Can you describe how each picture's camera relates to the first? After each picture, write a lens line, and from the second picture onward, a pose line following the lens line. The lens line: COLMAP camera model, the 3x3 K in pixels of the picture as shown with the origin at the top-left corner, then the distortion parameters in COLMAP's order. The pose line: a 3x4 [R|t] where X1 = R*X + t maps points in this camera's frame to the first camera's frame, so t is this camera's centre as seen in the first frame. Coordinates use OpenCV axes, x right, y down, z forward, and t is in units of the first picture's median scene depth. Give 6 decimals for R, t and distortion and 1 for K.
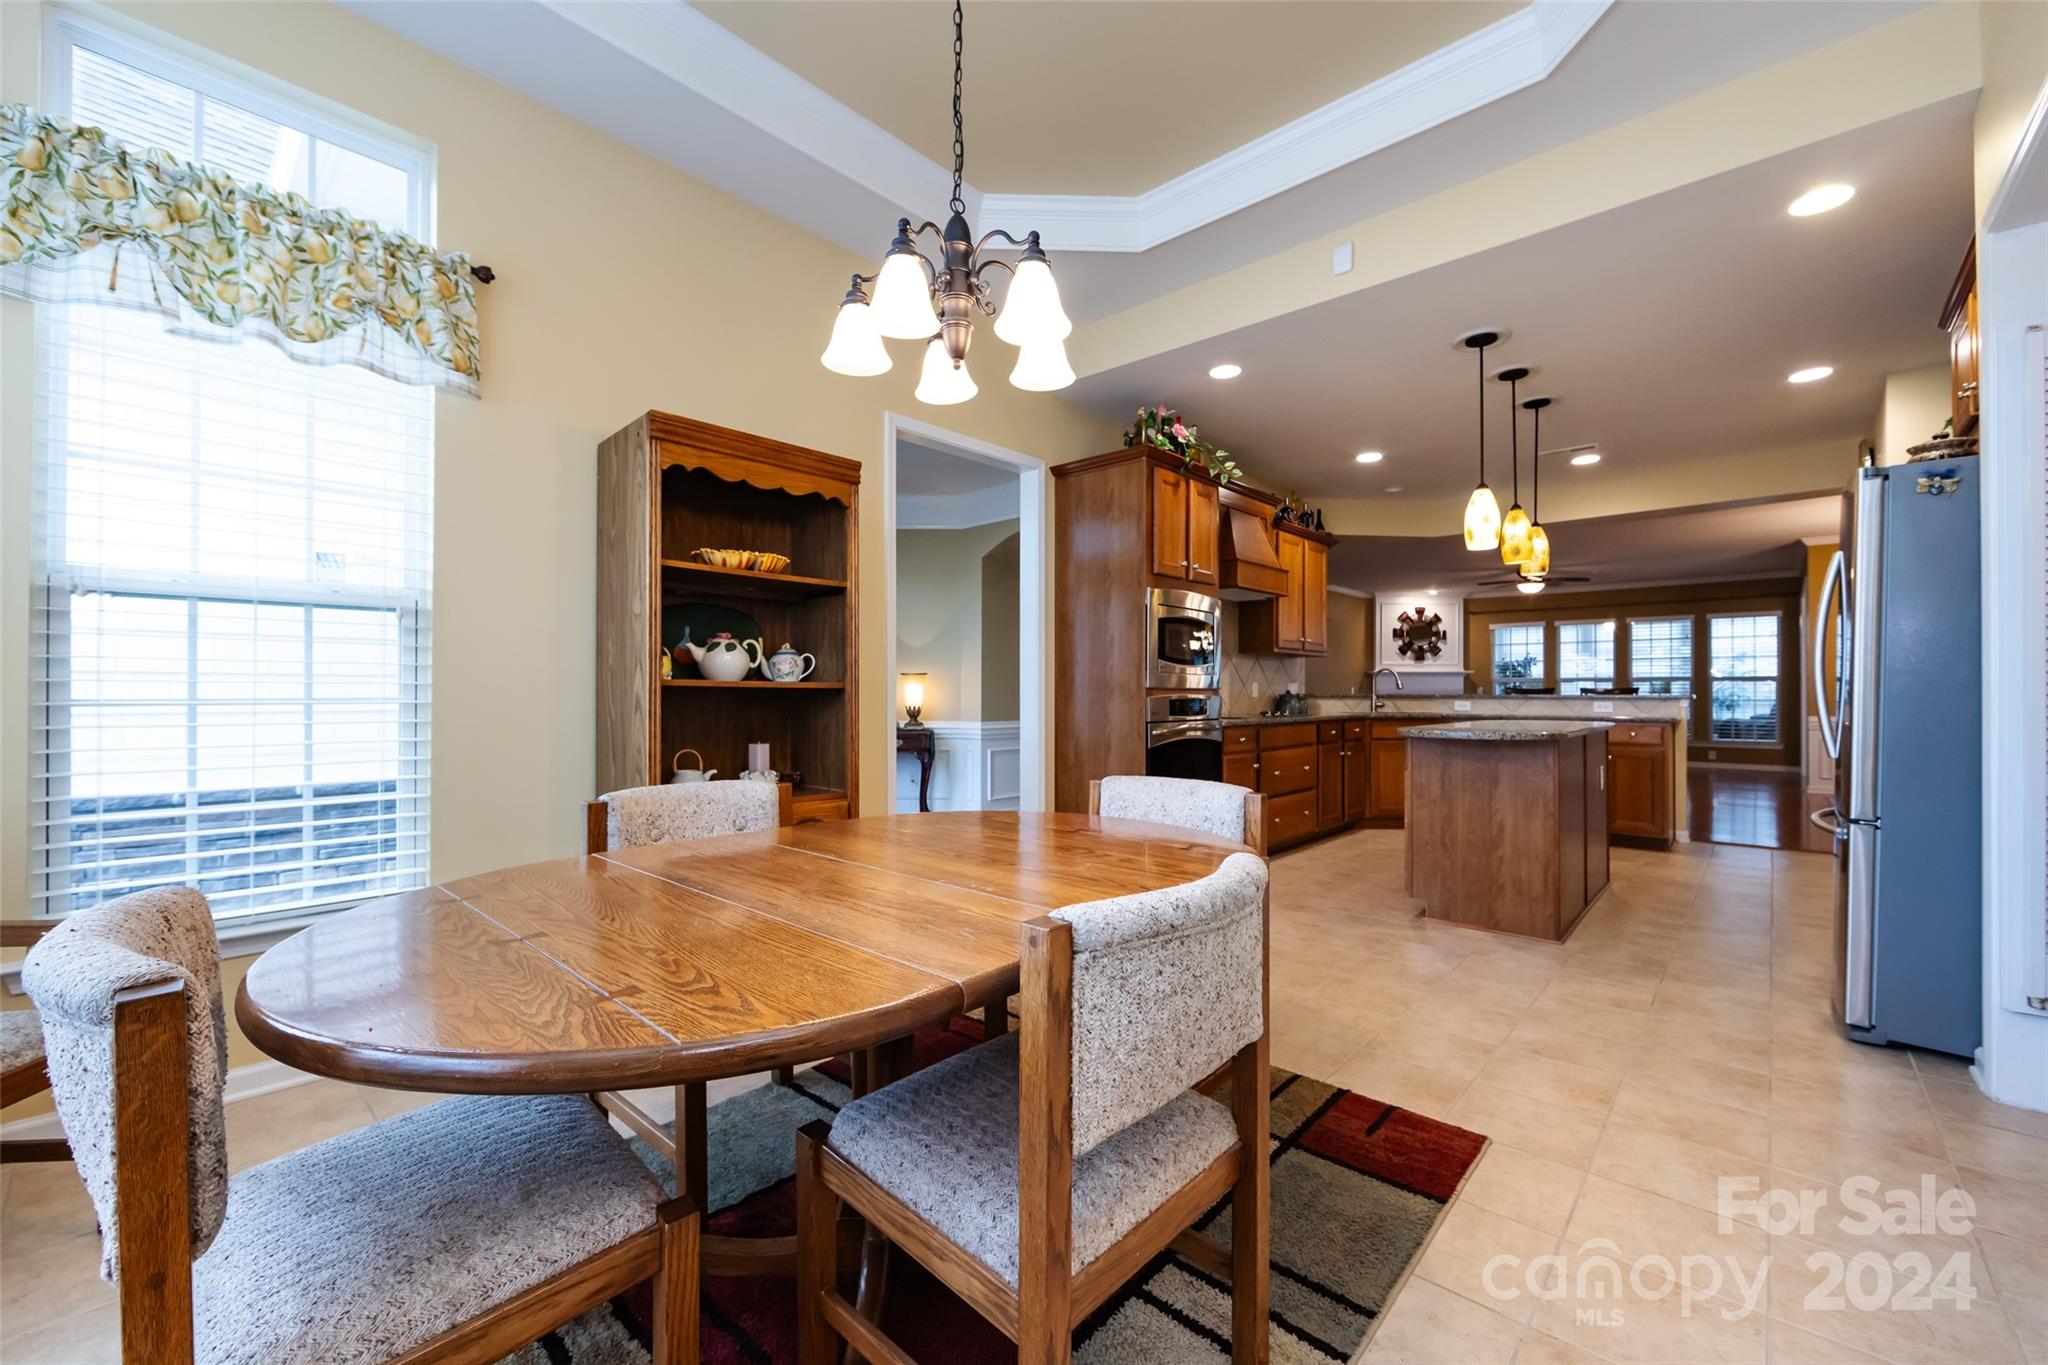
lens RADIAL K [[805.0, 0, 1026.5], [0, 805.0, 687.5], [0, 0, 1]] dist [0.000855, 0.000055]
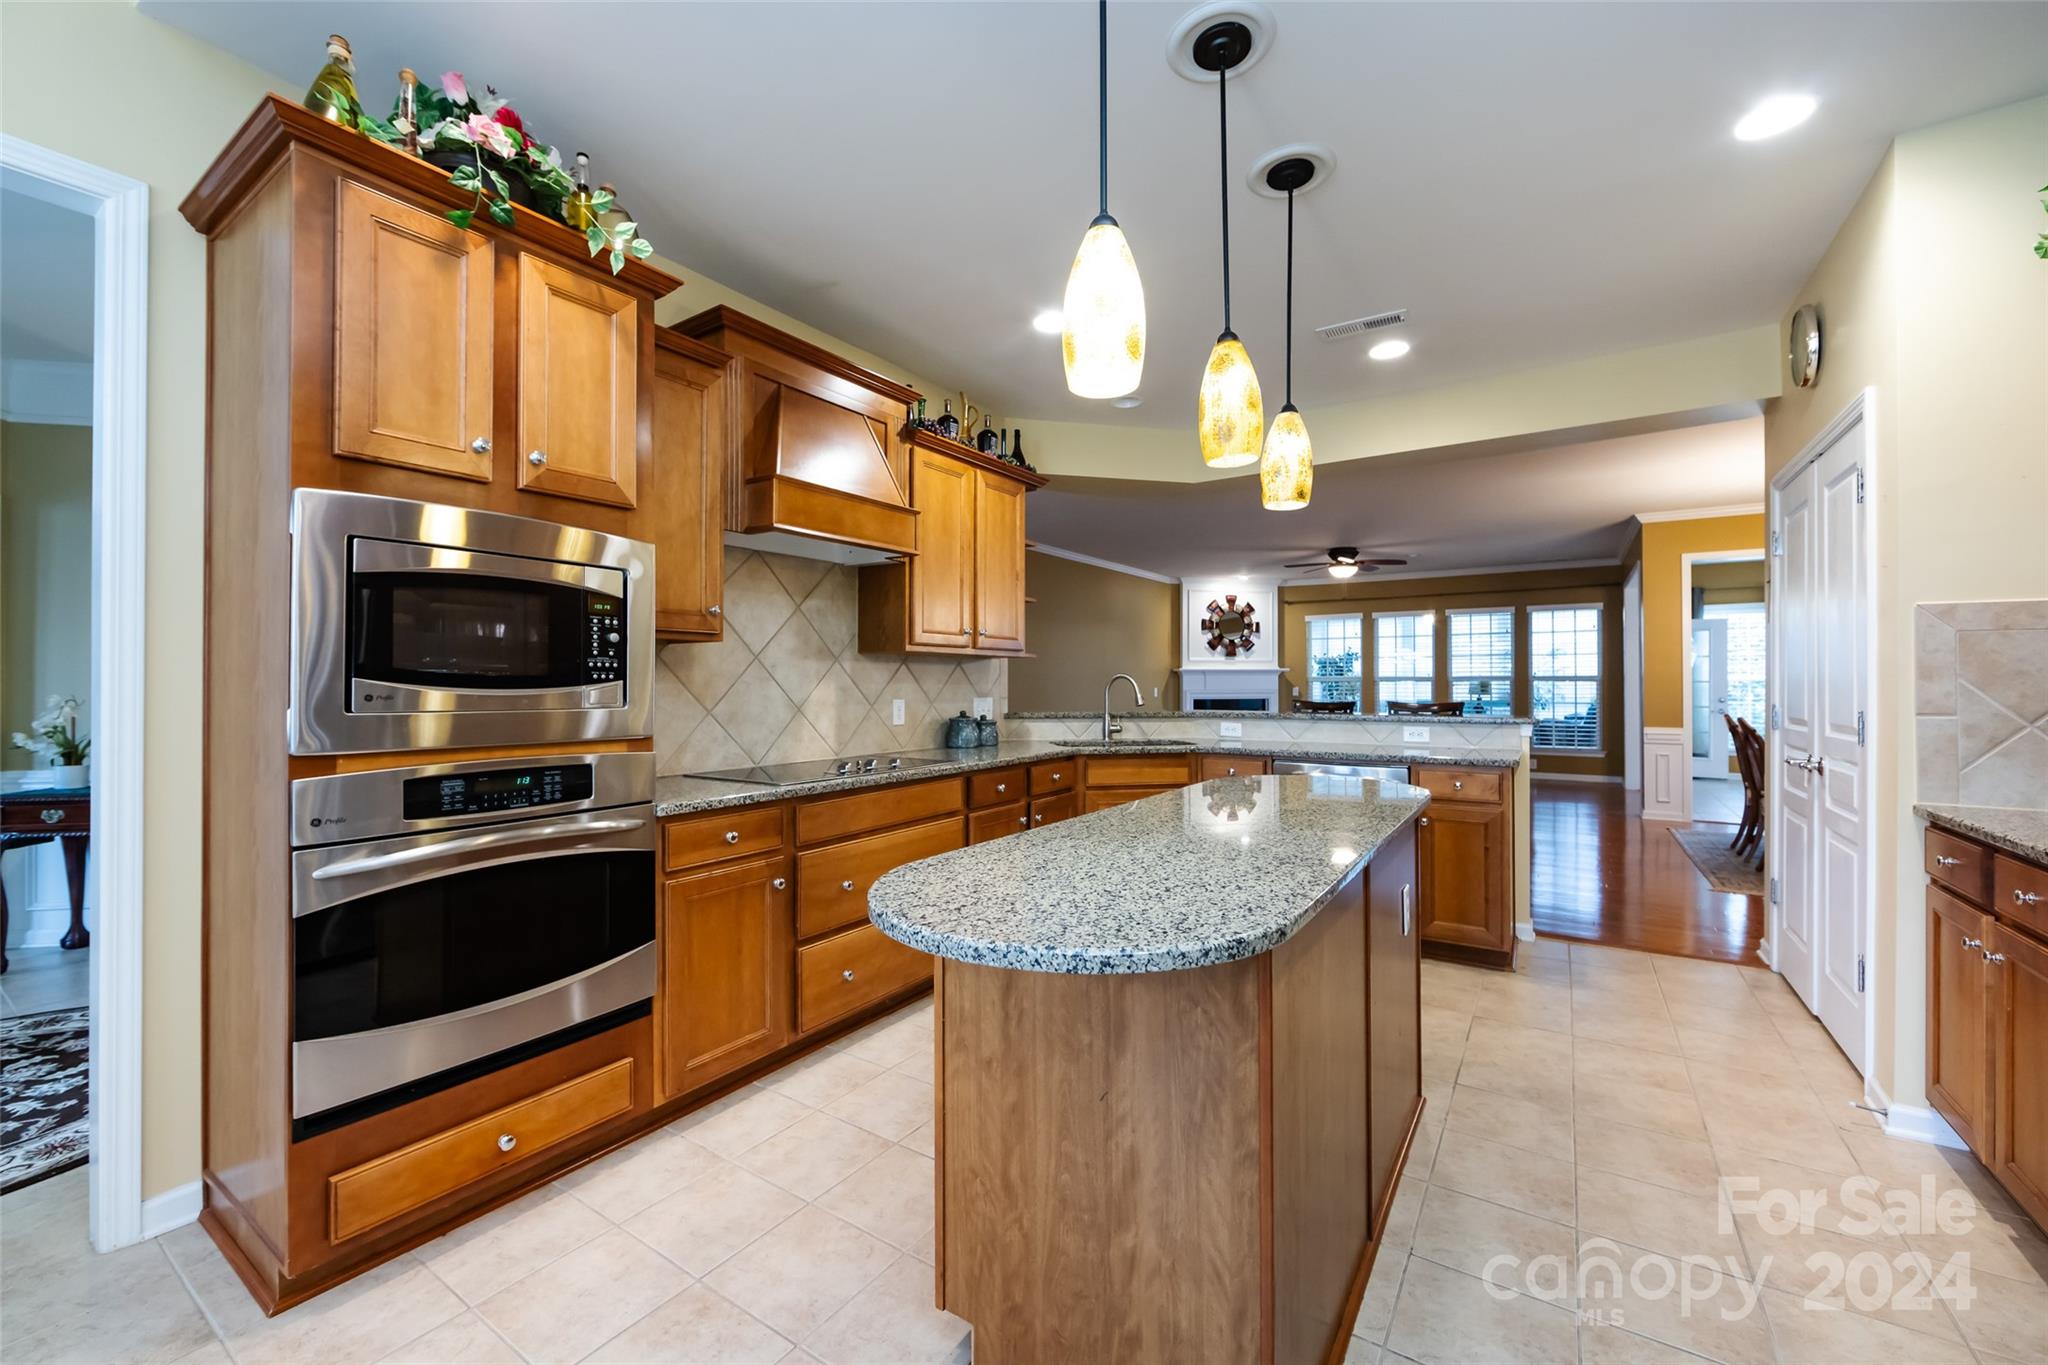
lens RADIAL K [[805.0, 0, 1022.3], [0, 805.0, 680.9], [0, 0, 1]] dist [0.000855, 0.000055]
pose [[0.987683, -0.003669, 0.156425, 0.165180], [0.003216, 0.999990, 0.003146, -0.013547], [-0.156435, -0.002604, 0.987685, 0.223658]]
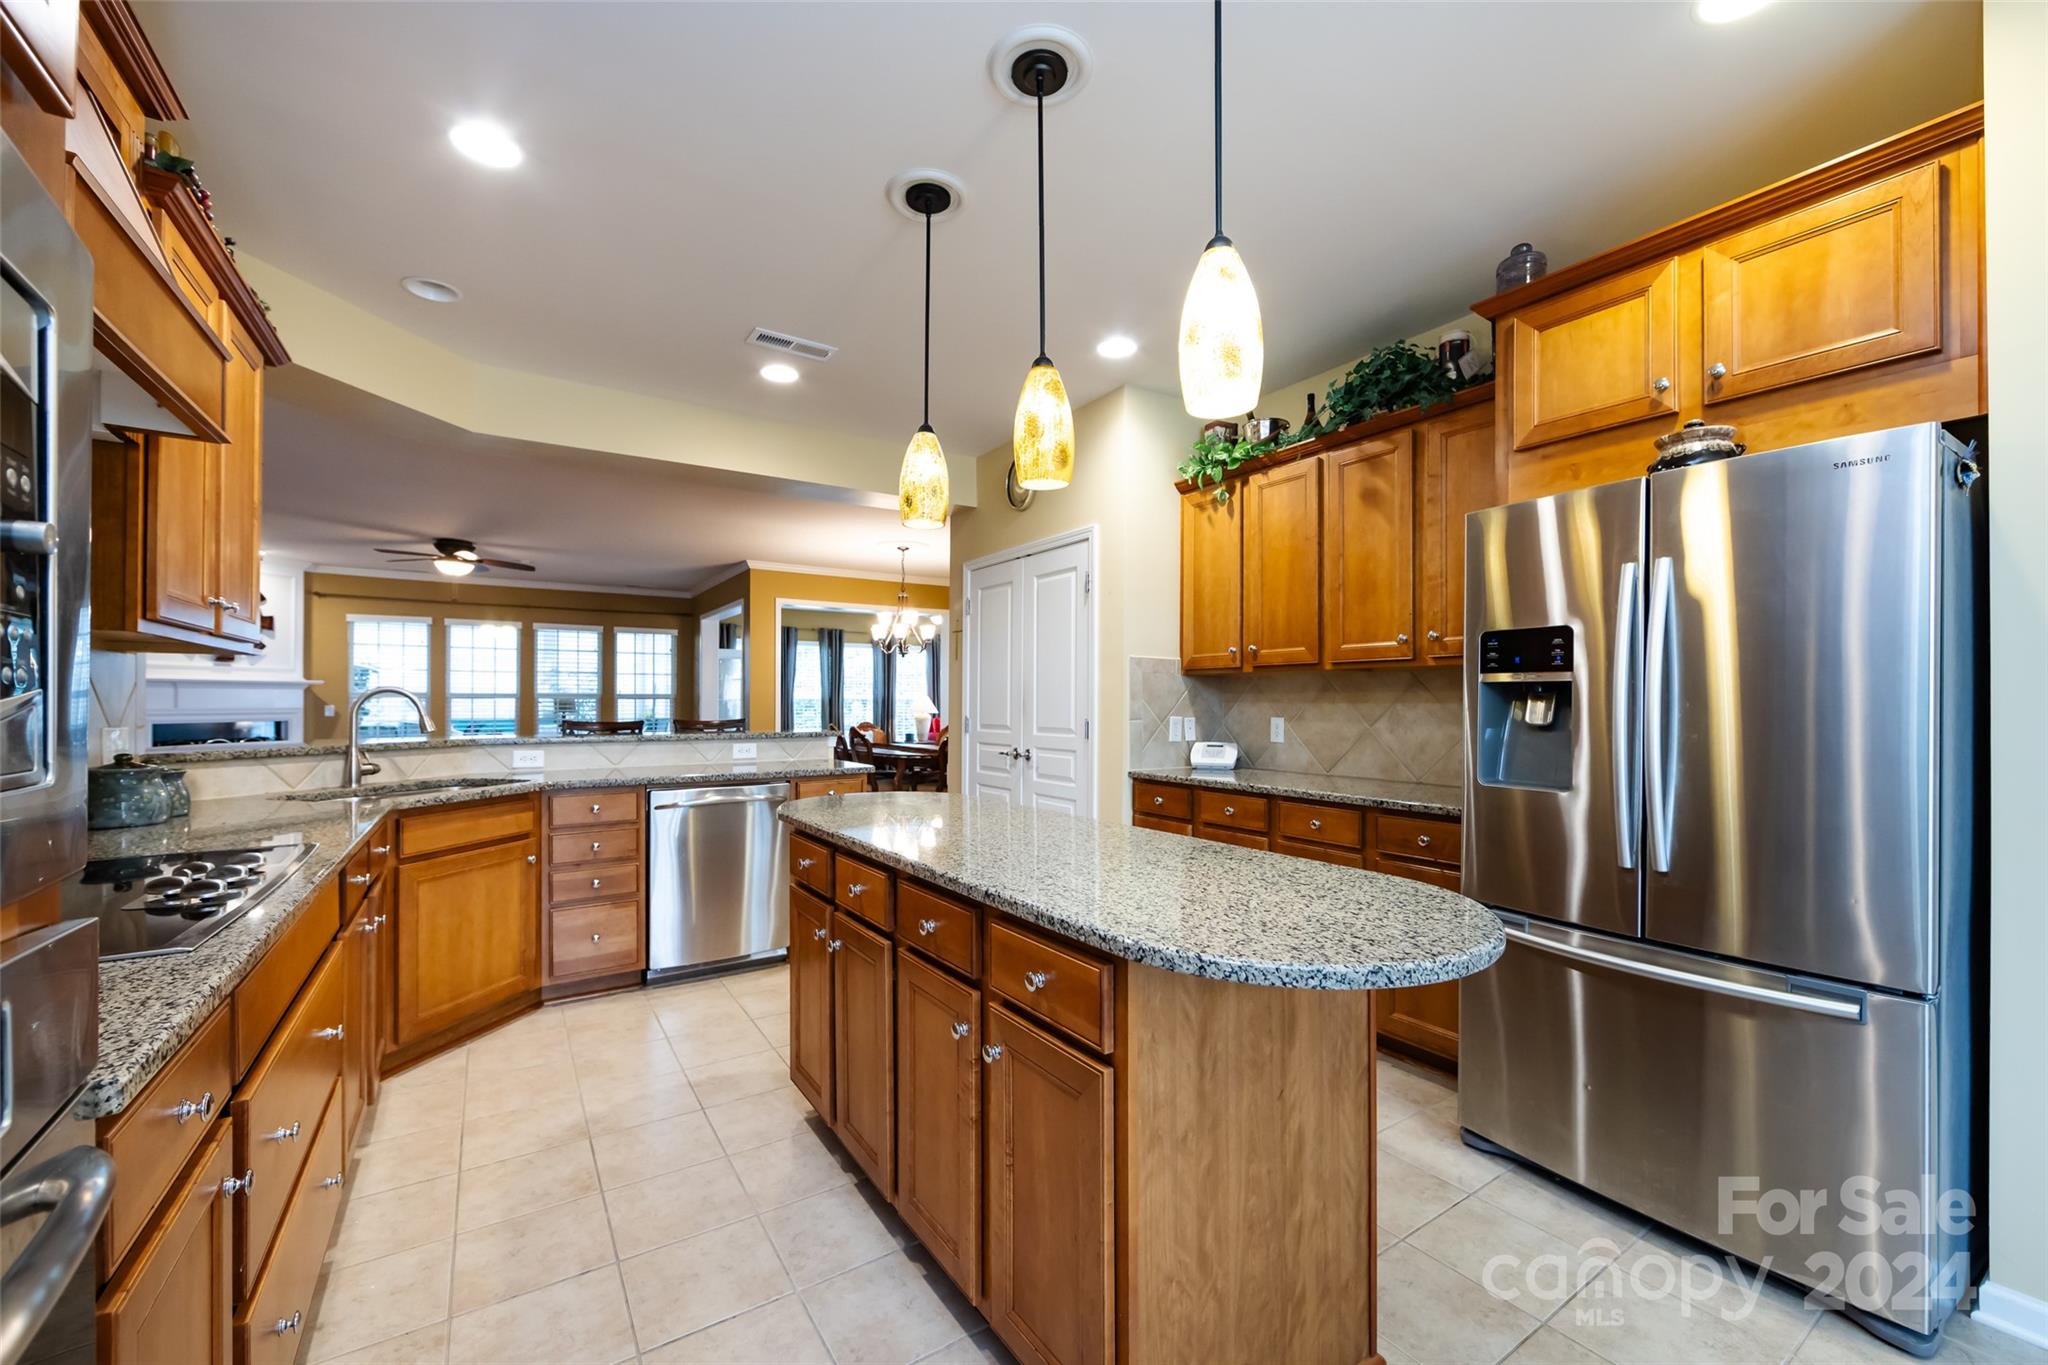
lens RADIAL K [[805.0, 0, 1012.1], [0, 805.0, 700.4], [0, 0, 1]] dist [0.000855, 0.000055]
pose [[0.248264, -0.001670, 0.968691, 0.062240], [-0.006680, 0.999972, 0.003436, -0.013099], [-0.968669, -0.007324, 0.248246, 0.351555]]
